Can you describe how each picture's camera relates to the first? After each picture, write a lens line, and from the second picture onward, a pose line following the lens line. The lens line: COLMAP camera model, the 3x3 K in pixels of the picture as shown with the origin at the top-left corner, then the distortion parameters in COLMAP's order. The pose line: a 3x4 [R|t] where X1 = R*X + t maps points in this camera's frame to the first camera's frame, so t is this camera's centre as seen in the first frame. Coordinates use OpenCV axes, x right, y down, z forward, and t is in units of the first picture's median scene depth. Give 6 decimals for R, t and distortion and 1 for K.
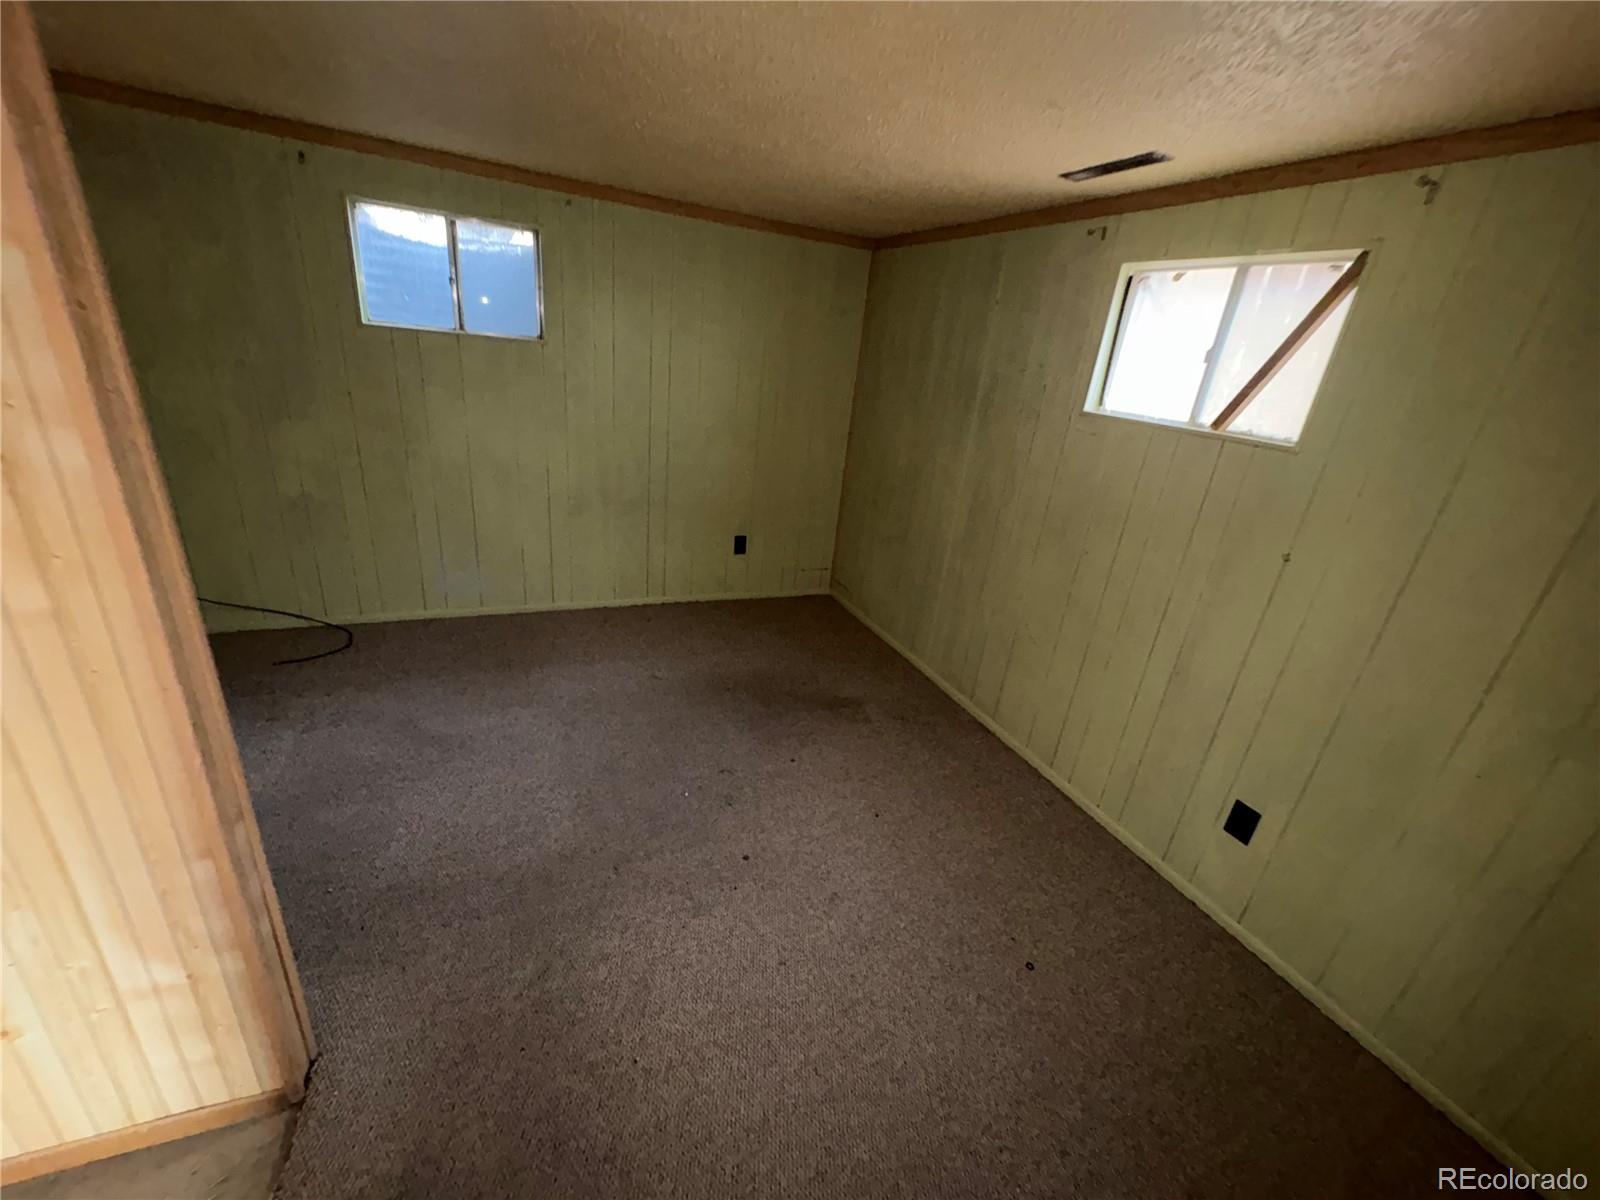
lens RADIAL K [[635.6, 0, 795.2], [0, 635.6, 600.1], [0, 0, 1]] dist [-0.000729, -0.000080]
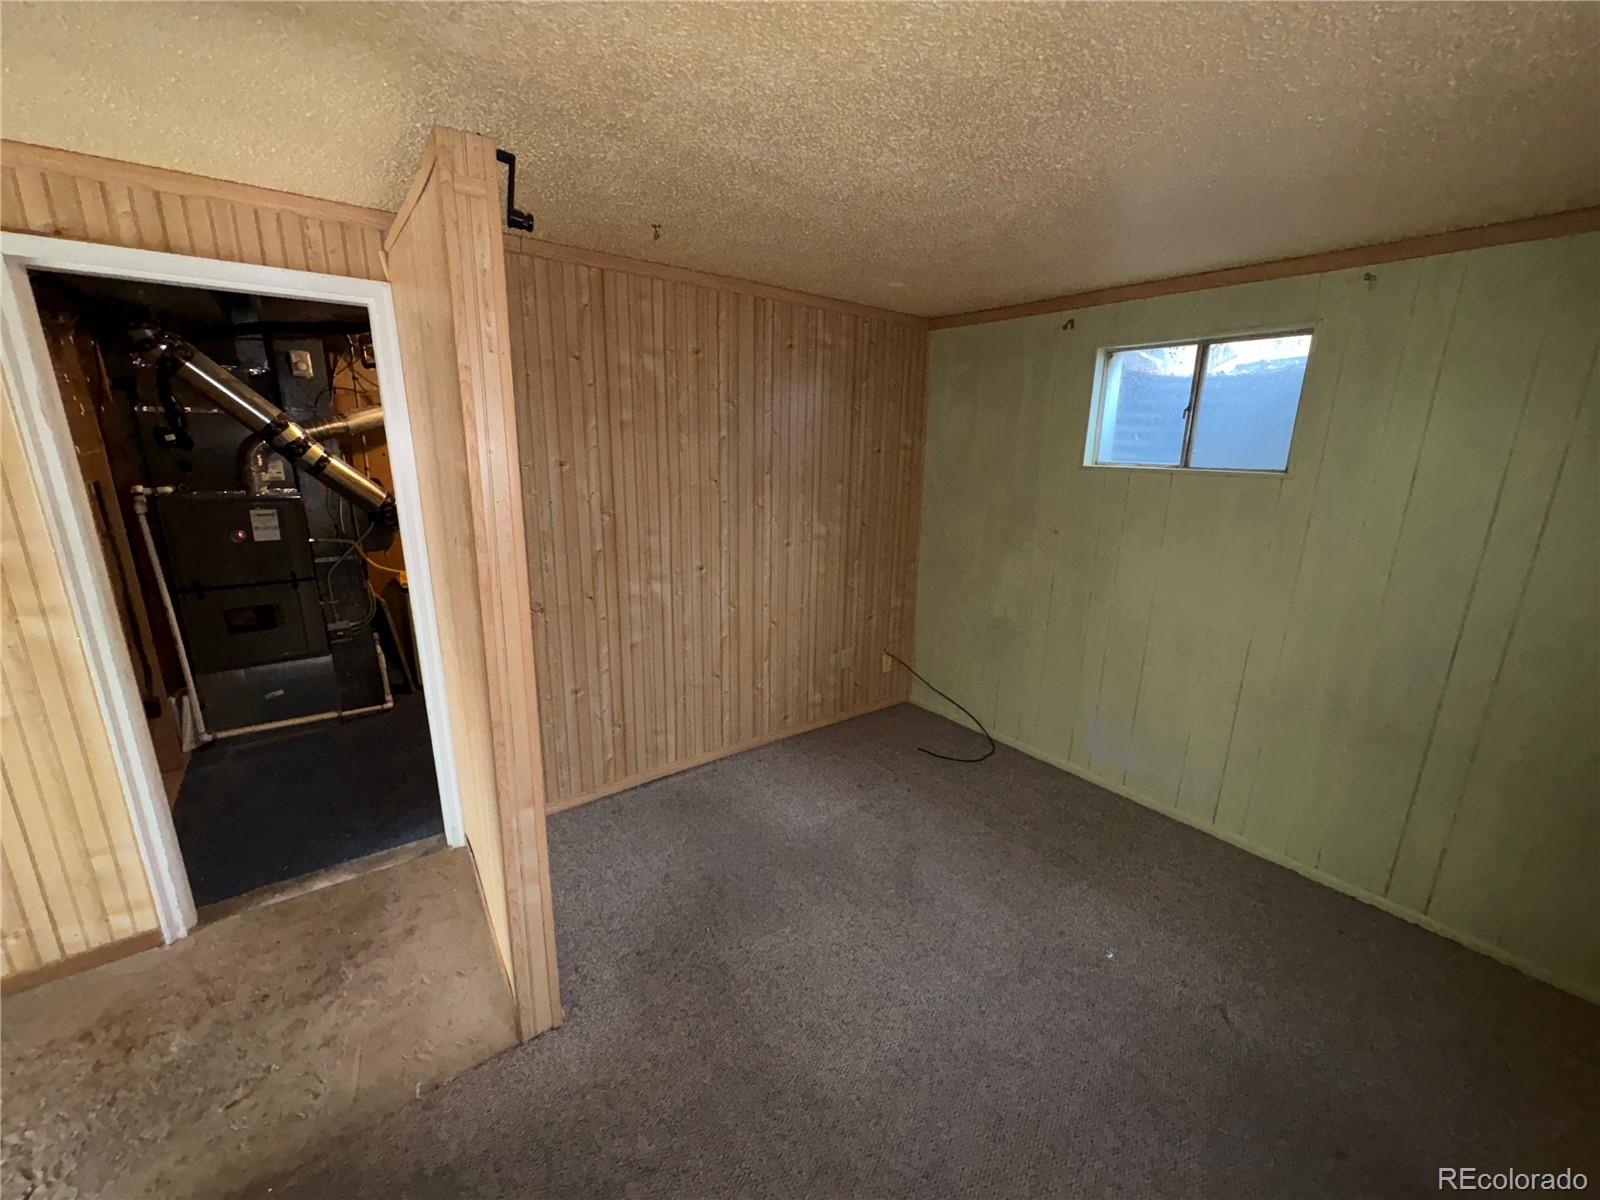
lens RADIAL K [[635.6, 0, 794.9], [0, 635.6, 602.1], [0, 0, 1]] dist [-0.000729, -0.000080]
pose [[0.243443, 0.145239, -0.958979, 0.218185], [-0.351598, 0.934689, 0.052305, -0.144357], [0.903944, 0.324442, 0.278609, 0.424851]]
